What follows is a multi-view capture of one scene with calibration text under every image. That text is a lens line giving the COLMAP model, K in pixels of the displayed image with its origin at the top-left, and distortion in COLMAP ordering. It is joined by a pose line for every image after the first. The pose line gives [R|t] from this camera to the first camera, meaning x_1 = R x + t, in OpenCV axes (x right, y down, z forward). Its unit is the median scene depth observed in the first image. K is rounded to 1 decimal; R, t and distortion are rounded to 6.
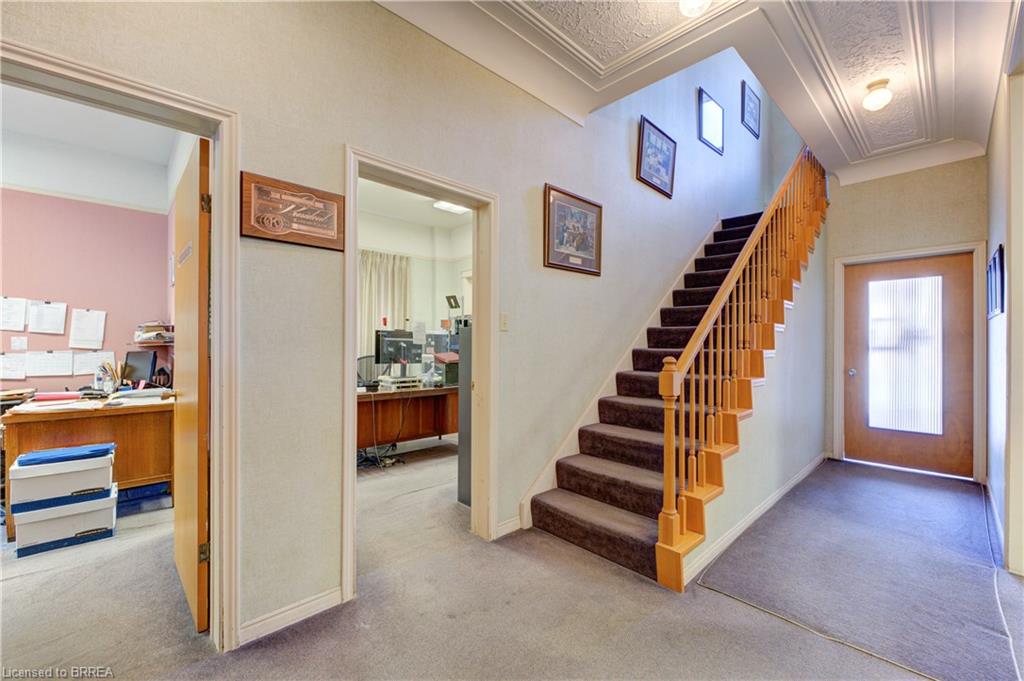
lens RADIAL K [[414.5, 0, 509.8], [0, 414.5, 342.3], [0, 0, 1]] dist [-0.003414, -0.000325]
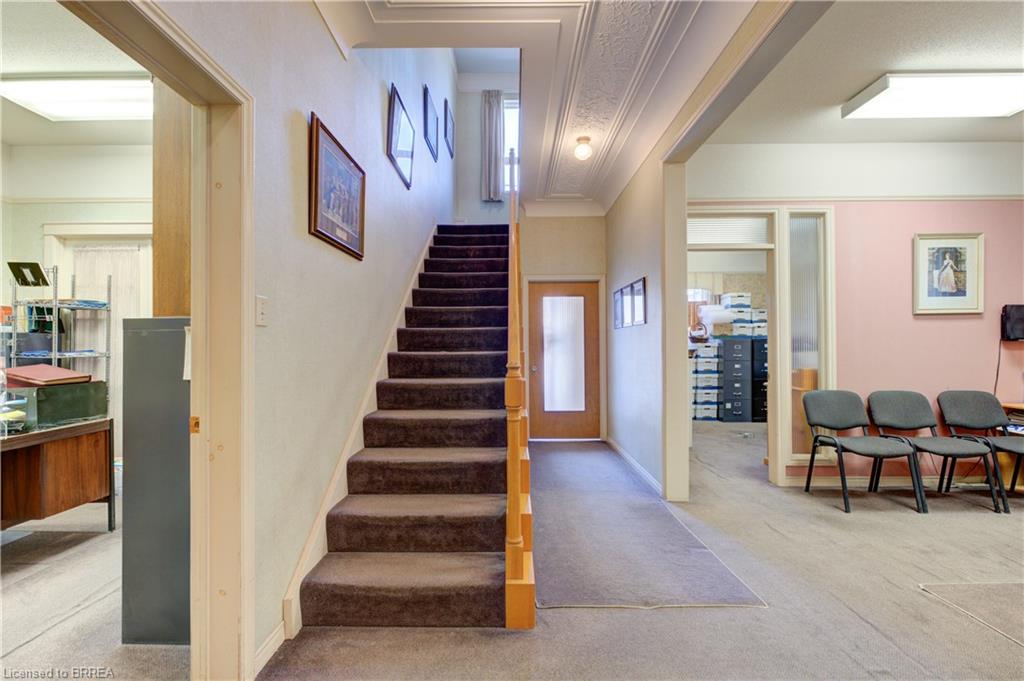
lens RADIAL K [[414.5, 0, 509.8], [0, 414.5, 342.3], [0, 0, 1]] dist [-0.003414, -0.000325]
pose [[0.689681, 0.001628, 0.724112, -0.180510], [0.004525, 0.999968, -0.006558, 0.001379], [-0.724099, 0.007799, 0.689652, 0.293165]]
